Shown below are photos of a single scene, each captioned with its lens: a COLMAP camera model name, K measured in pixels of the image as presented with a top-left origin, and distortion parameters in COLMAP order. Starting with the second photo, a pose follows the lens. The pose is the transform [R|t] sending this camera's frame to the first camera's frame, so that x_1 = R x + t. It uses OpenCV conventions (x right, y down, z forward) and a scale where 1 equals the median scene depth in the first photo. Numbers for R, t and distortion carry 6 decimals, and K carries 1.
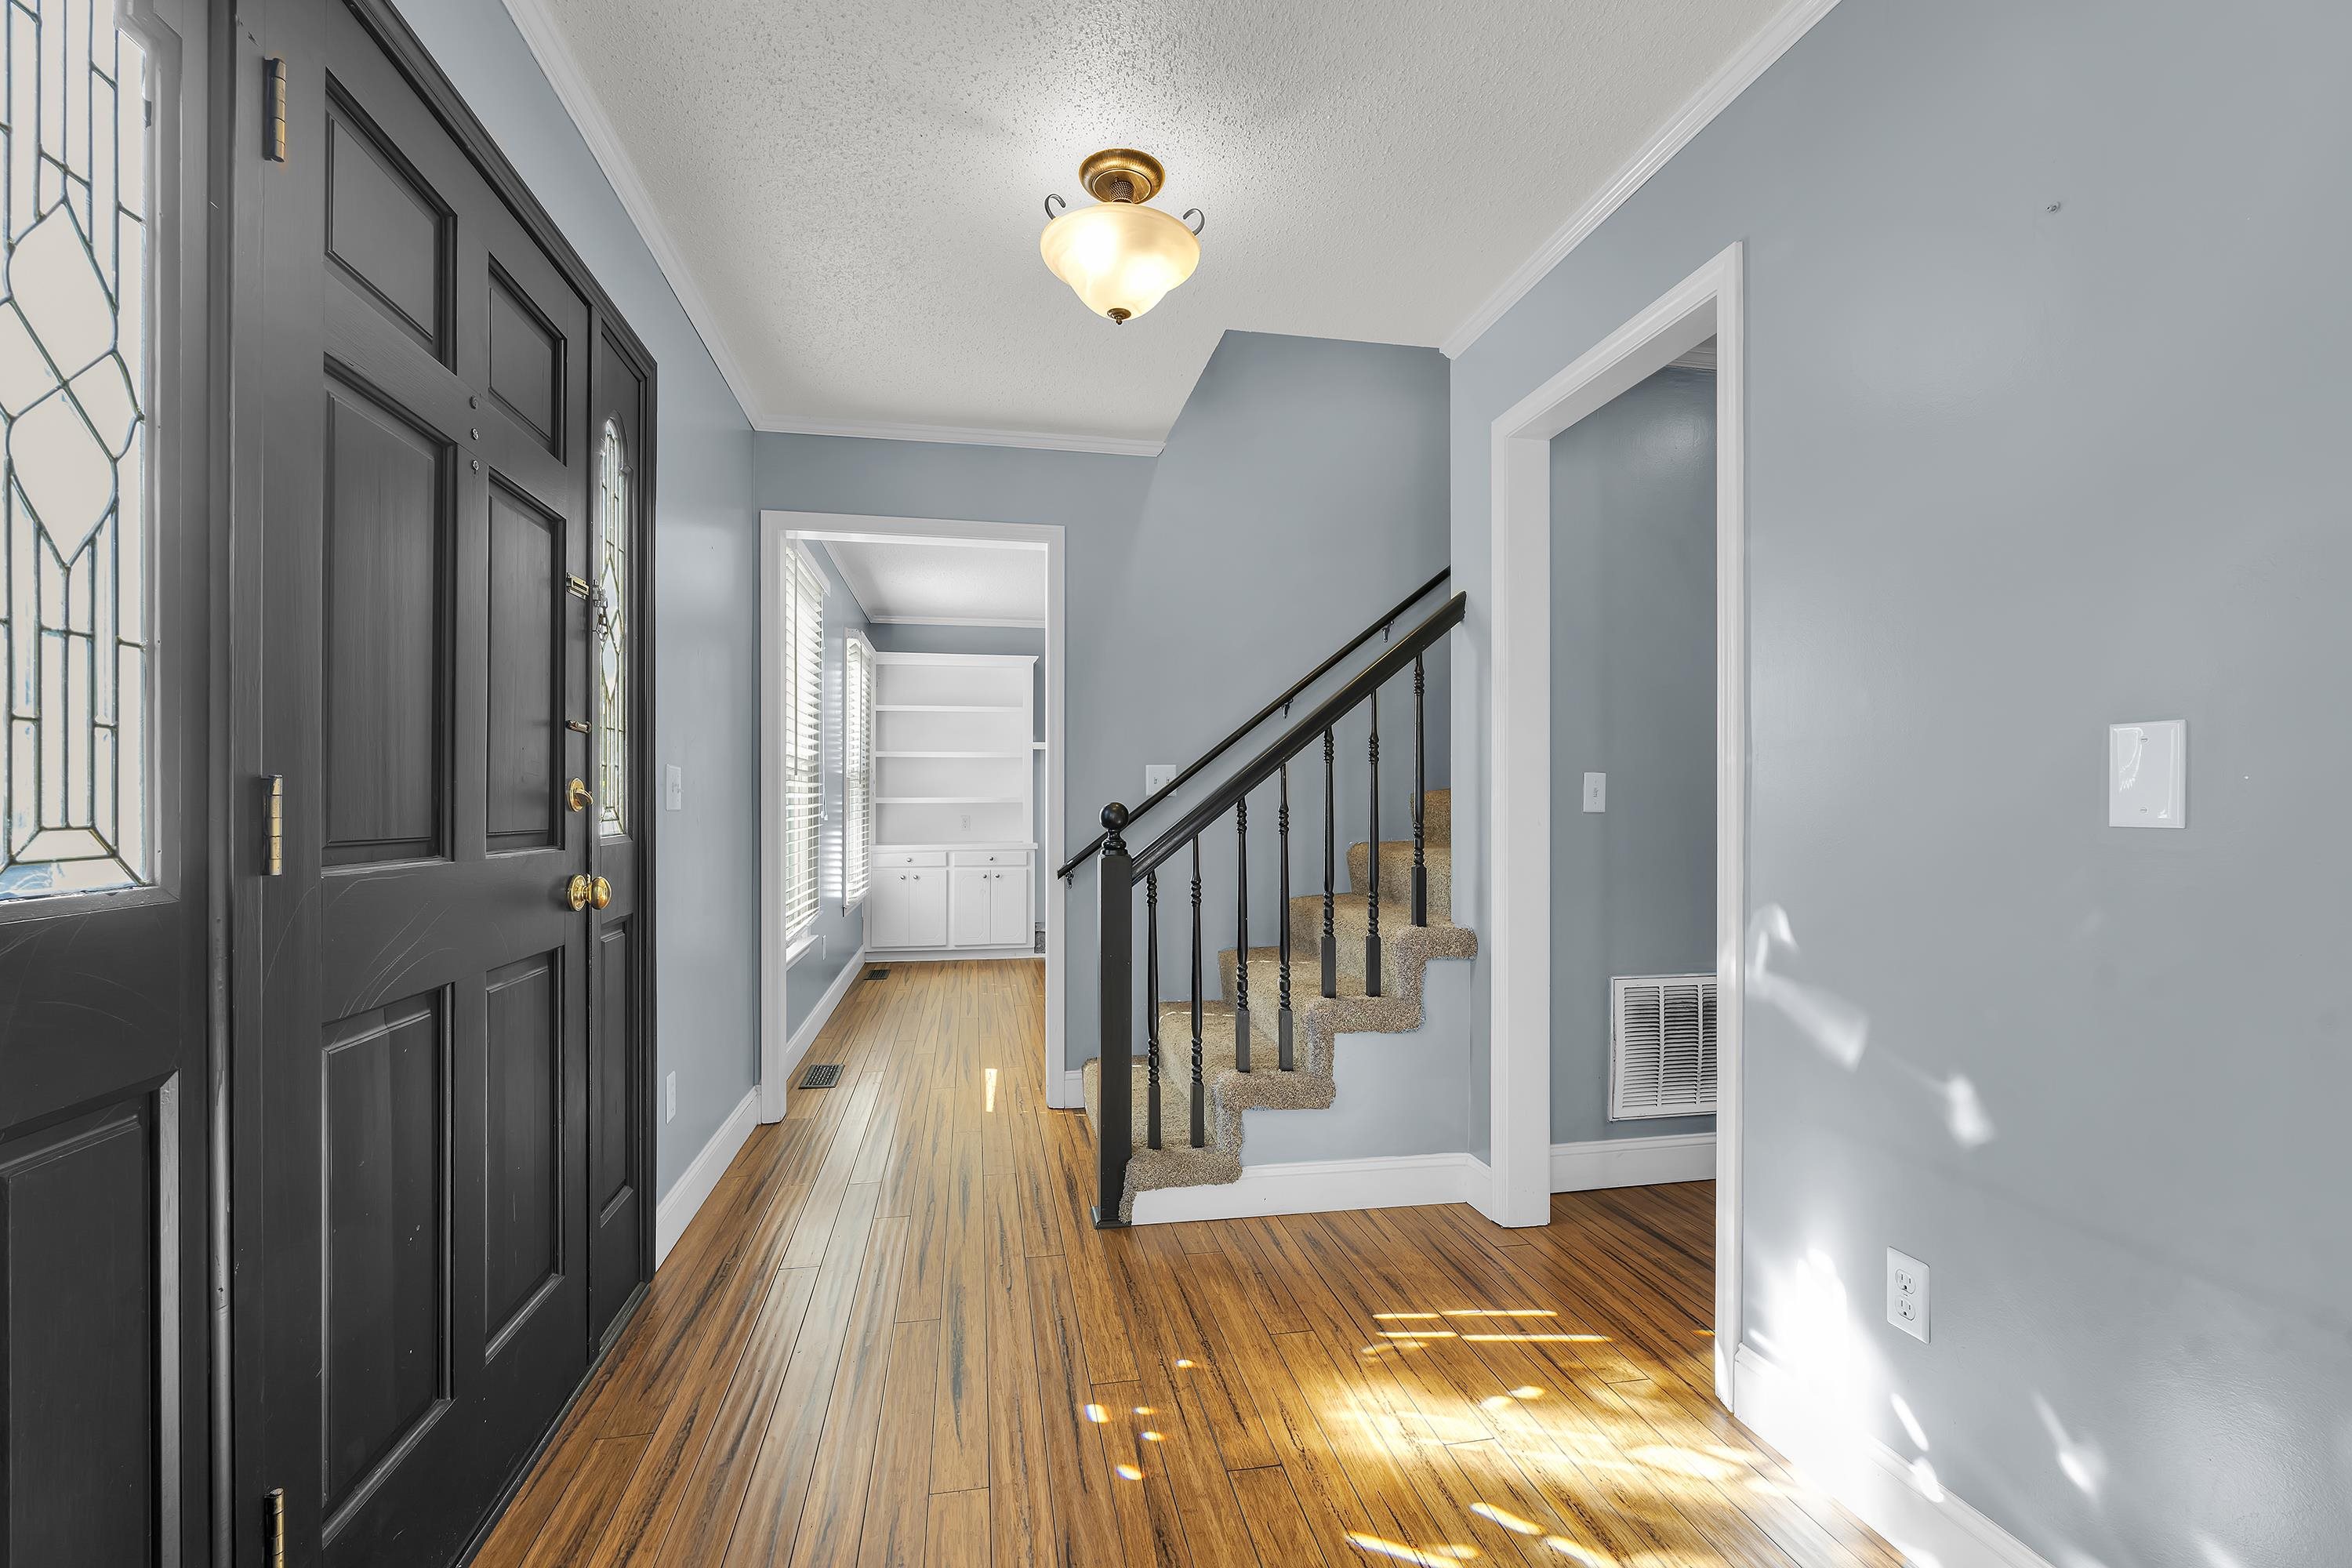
lens RADIAL K [[1025.6, 0, 1179.5], [0, 1025.6, 787.0], [0, 0, 1]] dist [-0.003239, -0.000375]
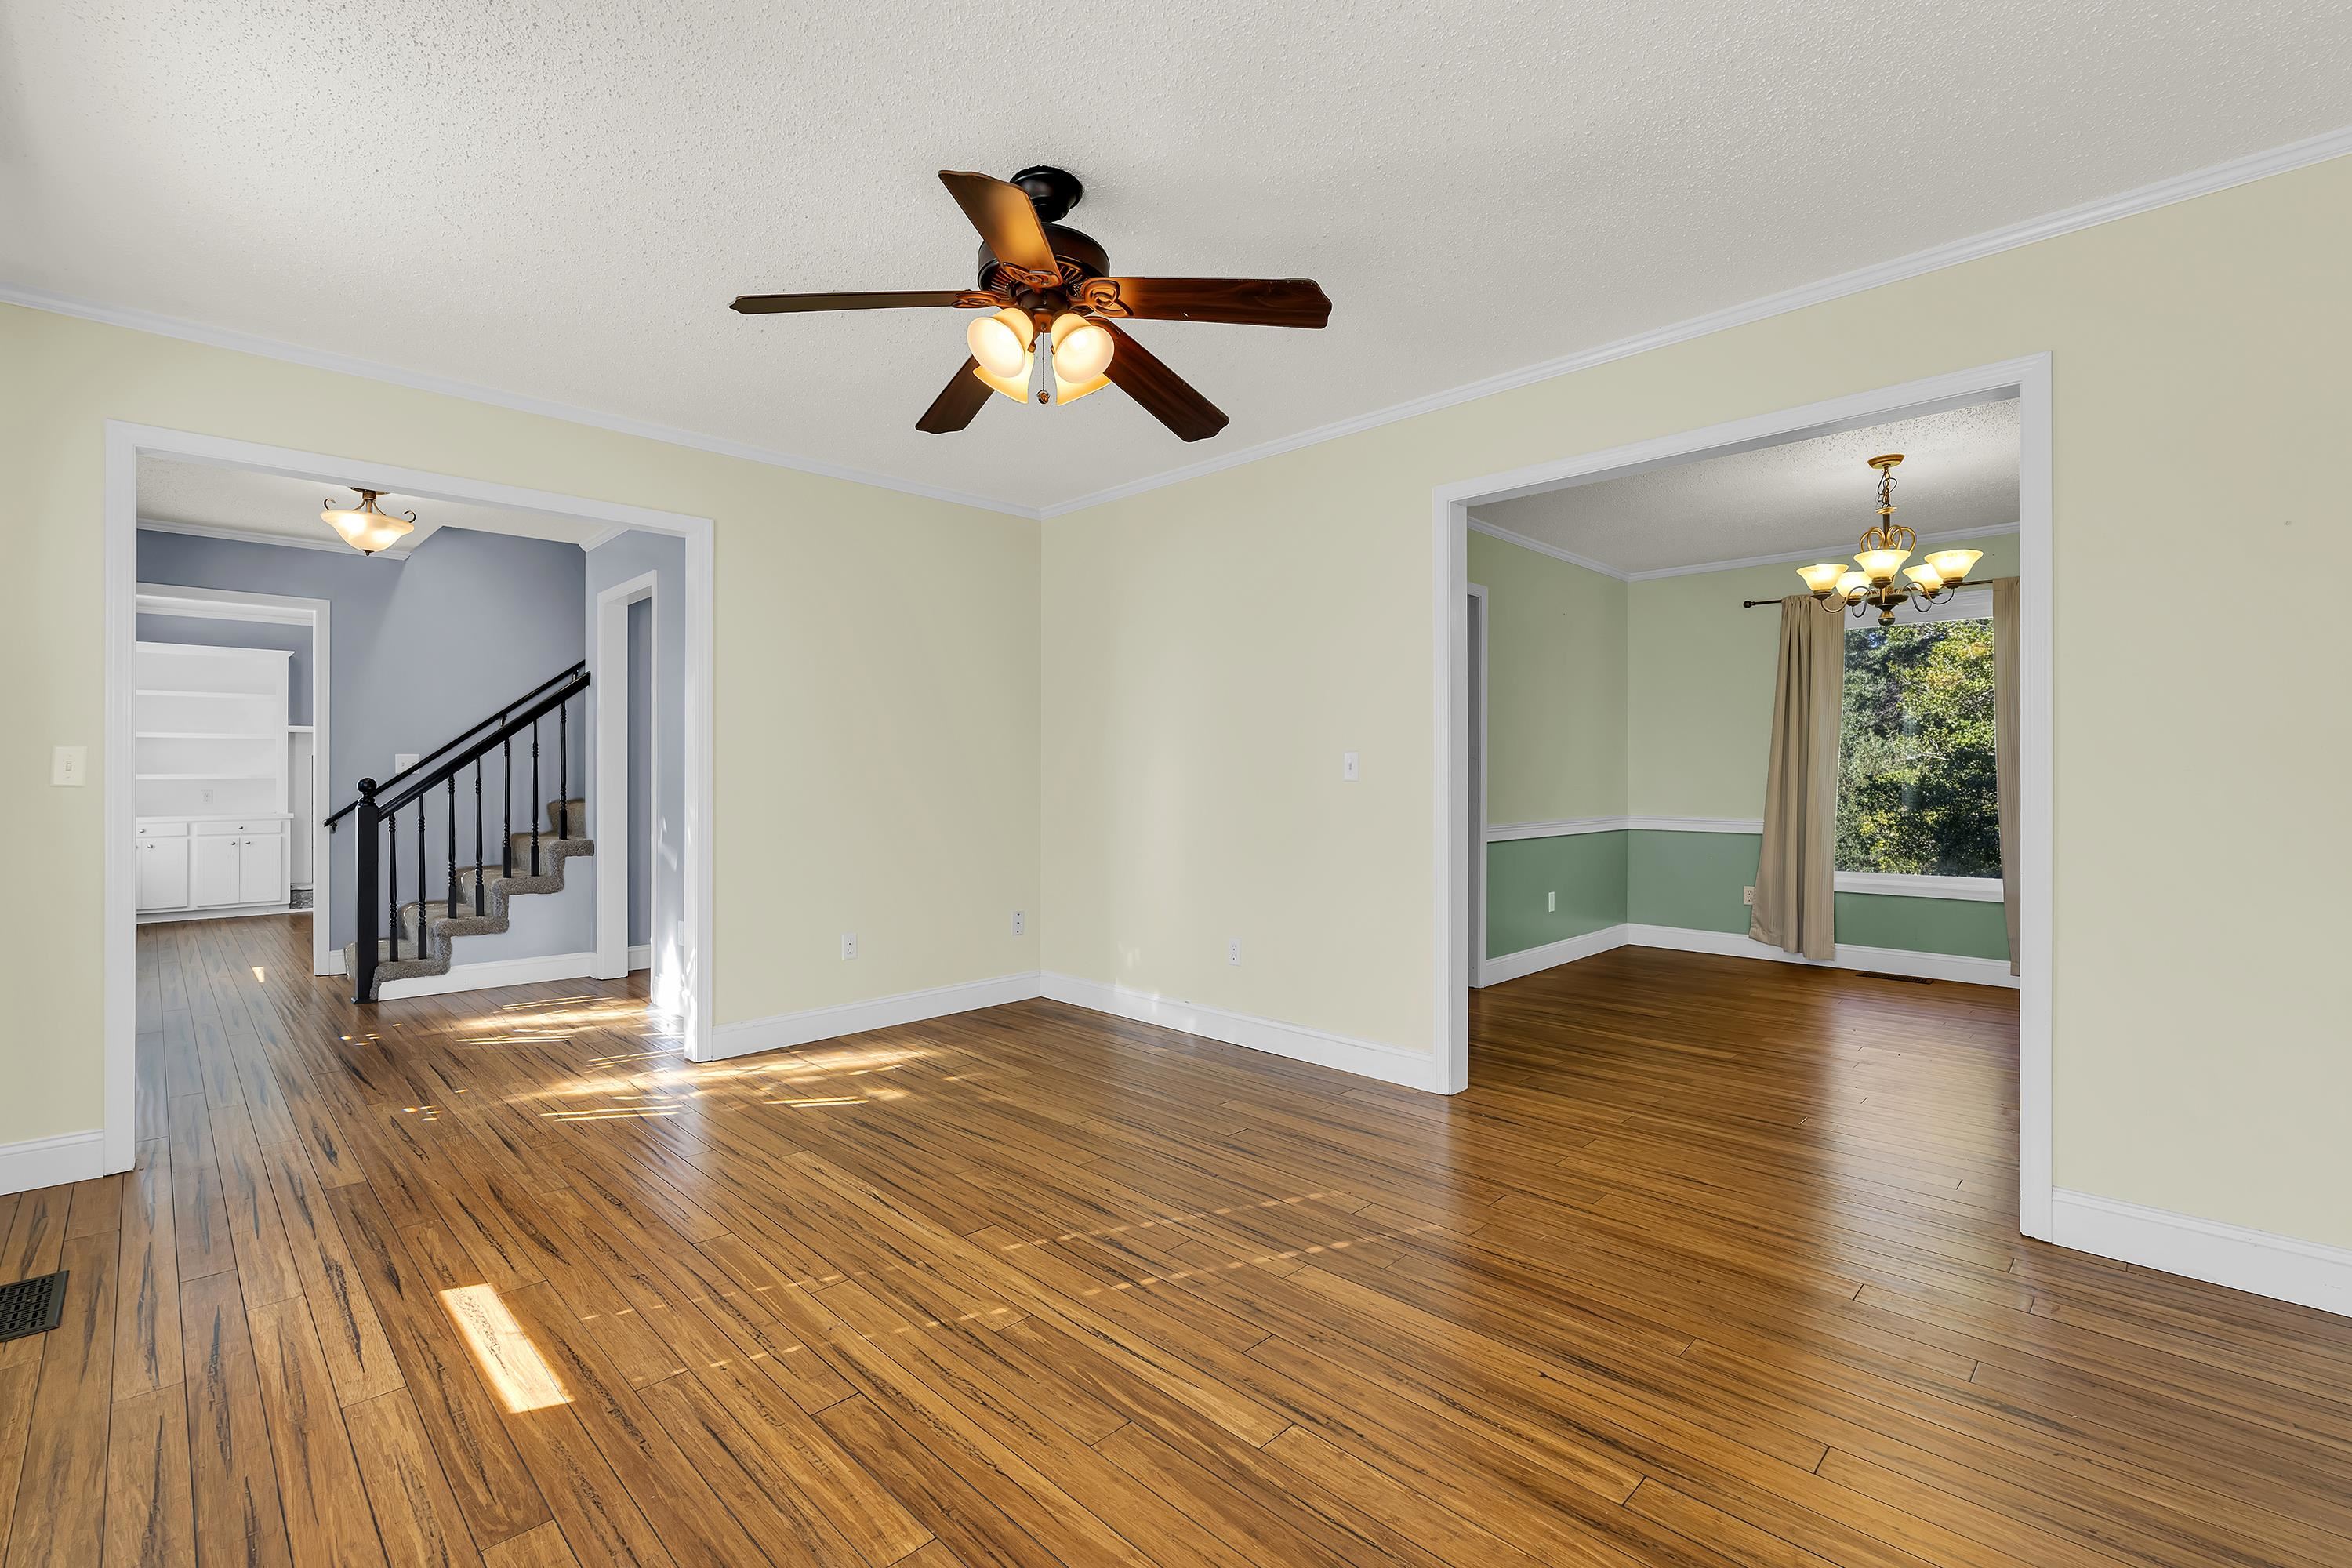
lens RADIAL K [[1028.3, 0, 1177.9], [0, 1028.3, 770.5], [0, 0, 1]] dist [-0.001973, -0.000362]
pose [[0.831163, 0.001764, 0.556025, 0.119386], [-0.005843, 0.999967, 0.005561, -0.015886], [-0.555998, -0.007871, 0.831147, -1.320412]]
